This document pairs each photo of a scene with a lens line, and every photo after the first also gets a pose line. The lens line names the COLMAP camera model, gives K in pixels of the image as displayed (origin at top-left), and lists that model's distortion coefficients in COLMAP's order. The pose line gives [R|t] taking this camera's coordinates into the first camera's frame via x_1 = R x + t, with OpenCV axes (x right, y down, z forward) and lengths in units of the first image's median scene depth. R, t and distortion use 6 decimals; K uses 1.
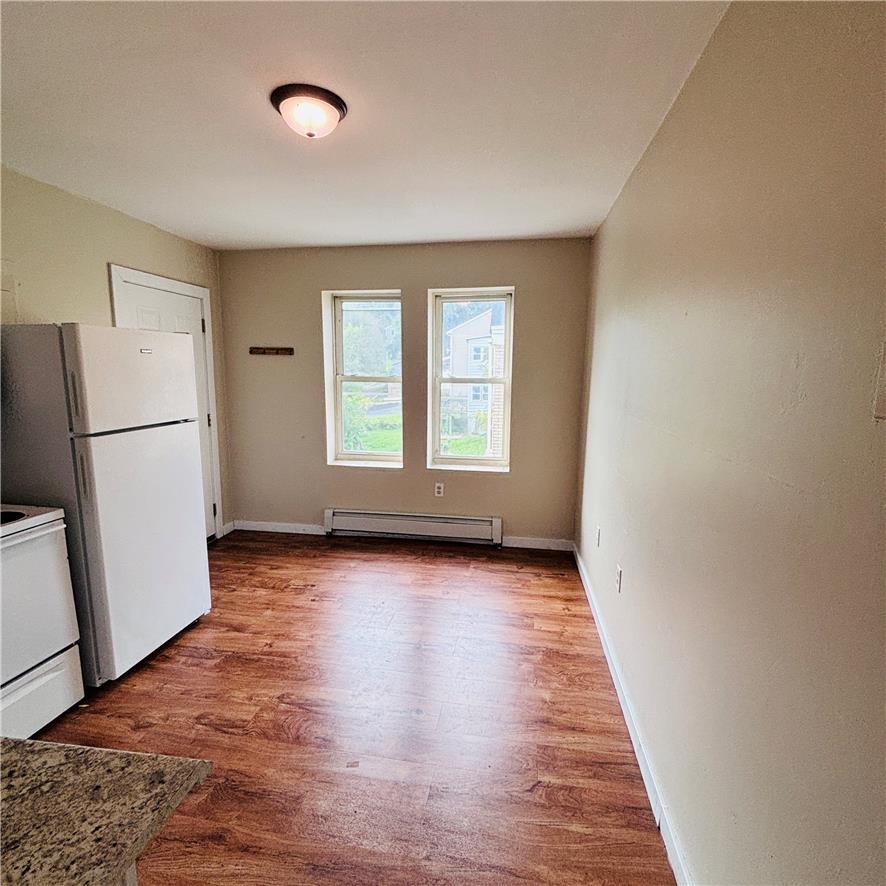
lens RADIAL K [[475.6, 0, 446.7], [0, 475.6, 443.3], [0, 0, 1]] dist [0.002340, -0.002329]
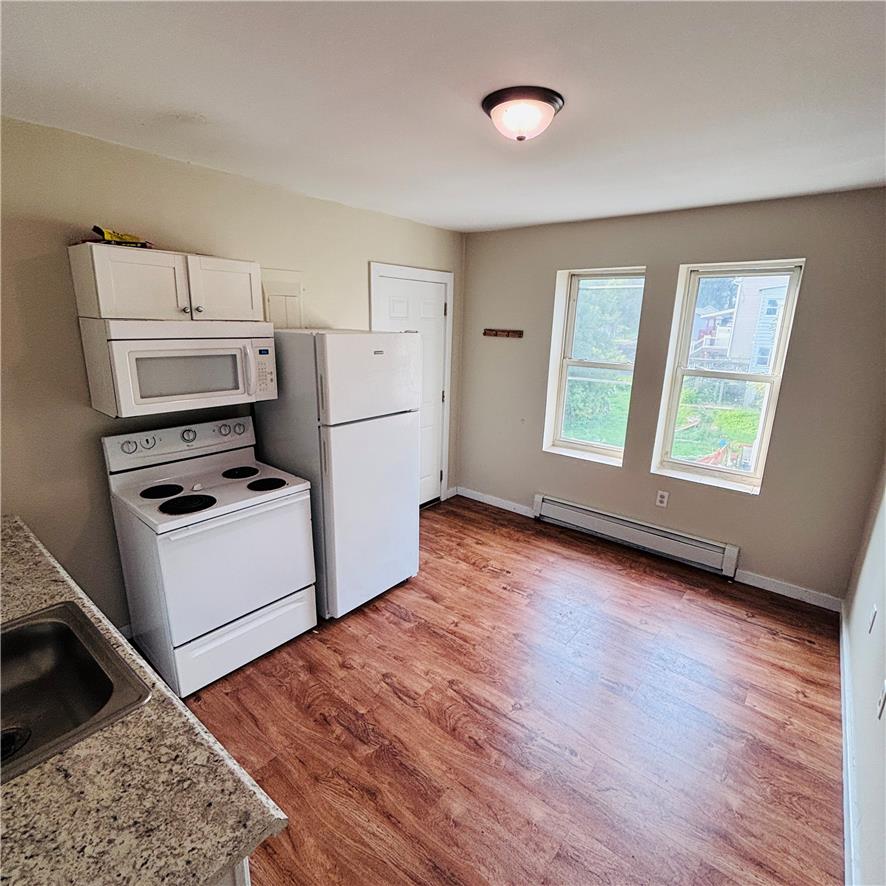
lens RADIAL K [[475.6, 0, 446.7], [0, 475.6, 443.3], [0, 0, 1]] dist [0.002340, -0.002329]
pose [[0.865738, 0.141739, -0.480008, 0.067682], [-0.092379, 0.987837, 0.125079, -0.108152], [0.491898, -0.063943, 0.868301, 0.065125]]
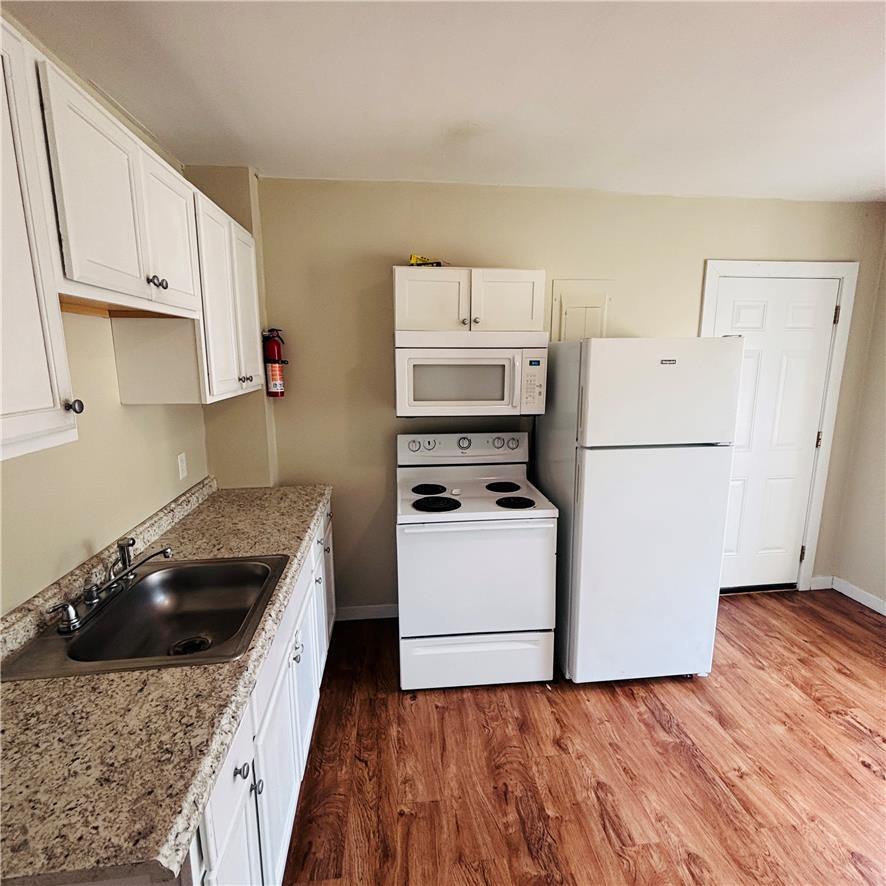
lens RADIAL K [[481.9, 0, 446.2], [0, 481.9, 441.6], [0, 0, 1]] dist [0.011386, 0.000226]
pose [[0.271198, 0.164676, -0.948332, 0.105035], [-0.139865, 0.981541, 0.130445, -0.087486], [0.952307, 0.097262, 0.289224, 0.293939]]
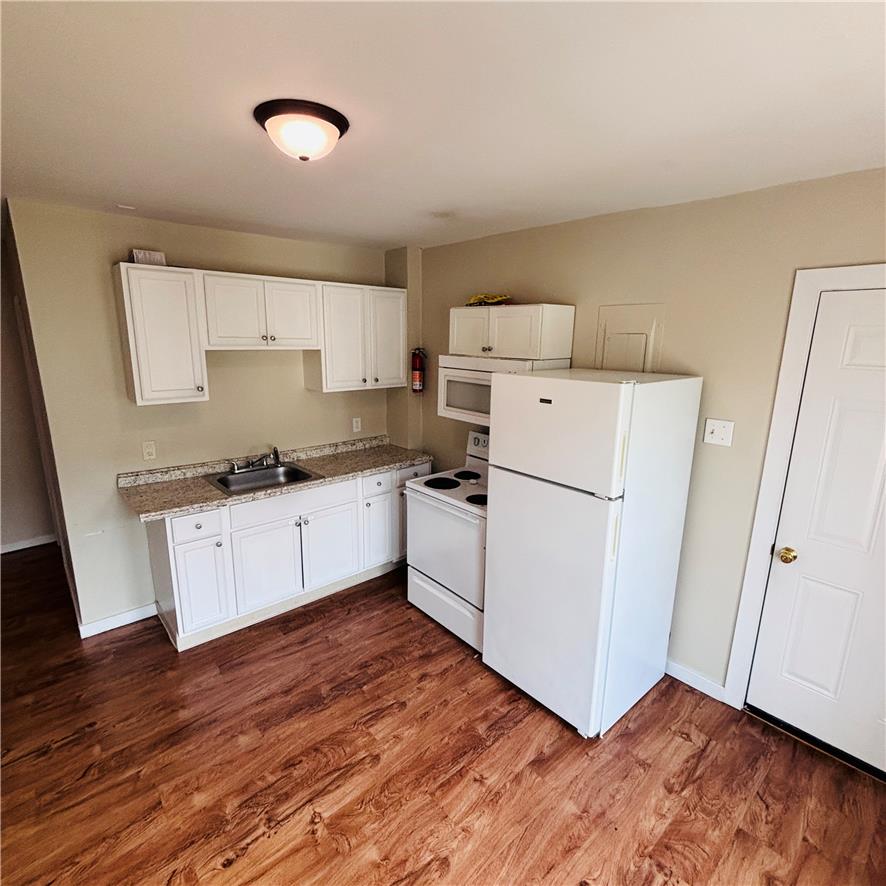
lens RADIAL K [[490.6, 0, 444.5], [0, 490.6, 437.2], [0, 0, 1]] dist [0.013763, 0.000387]
pose [[-0.636836, 0.145216, -0.757200, 0.178056], [-0.134835, 0.945991, 0.294824, -0.308194], [0.759117, 0.289851, -0.582861, 1.152255]]
